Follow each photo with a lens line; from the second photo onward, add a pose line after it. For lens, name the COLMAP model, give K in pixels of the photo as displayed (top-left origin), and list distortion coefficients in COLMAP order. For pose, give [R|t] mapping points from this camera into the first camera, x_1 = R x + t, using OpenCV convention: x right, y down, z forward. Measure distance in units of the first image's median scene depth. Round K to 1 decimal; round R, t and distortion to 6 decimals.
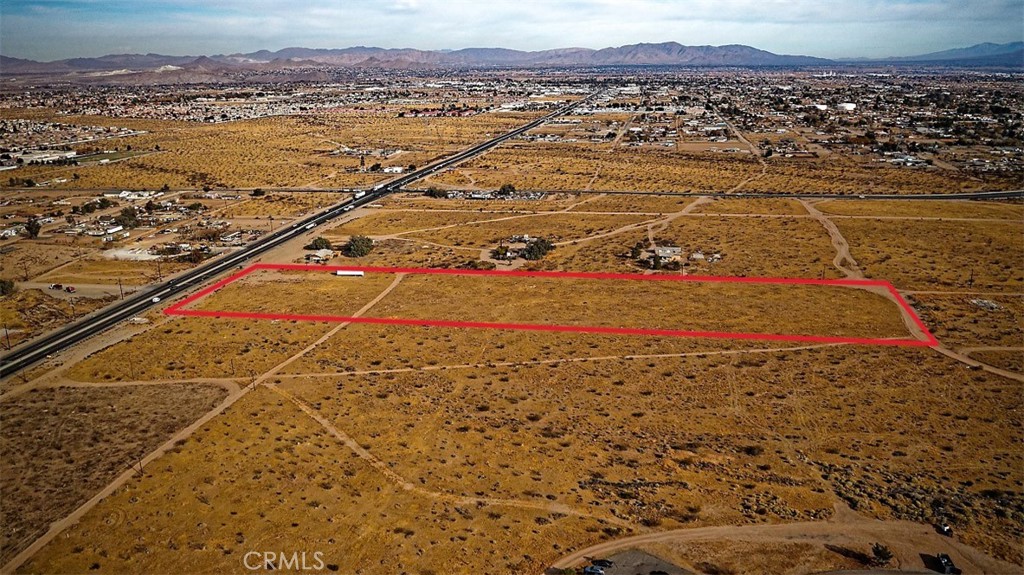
lens RADIAL K [[792.7, 0, 514.4], [0, 792.7, 284.7], [0, 0, 1]] dist [-0.040935, -0.000398]
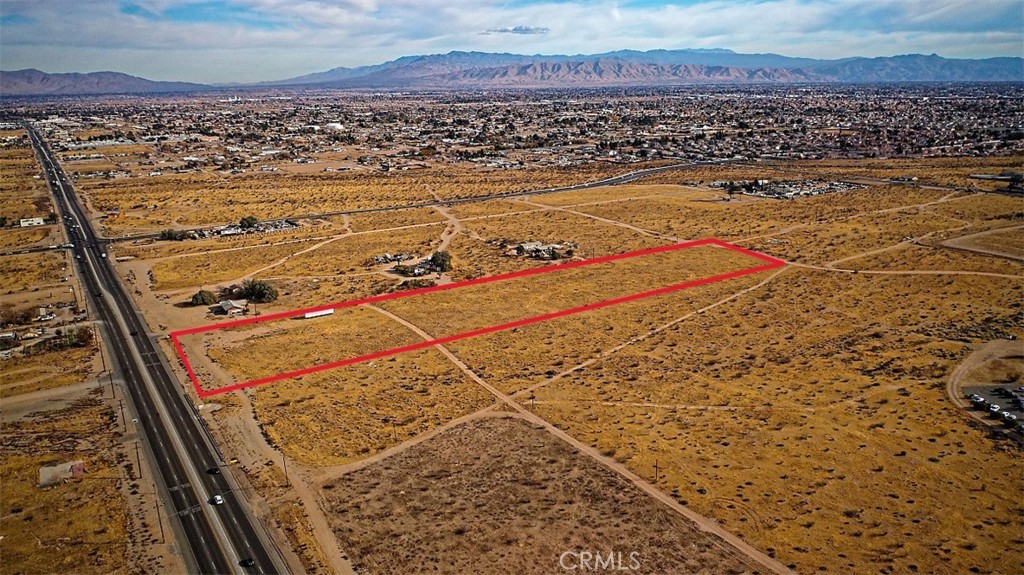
lens RADIAL K [[792.7, 0, 516.3], [0, 792.7, 288.2], [0, 0, 1]] dist [-0.040935, -0.000398]
pose [[0.735850, -0.171871, 0.654969, -0.893916], [0.189236, 0.980909, 0.044797, -0.058002], [-0.650165, 0.090980, 0.754327, 0.231883]]
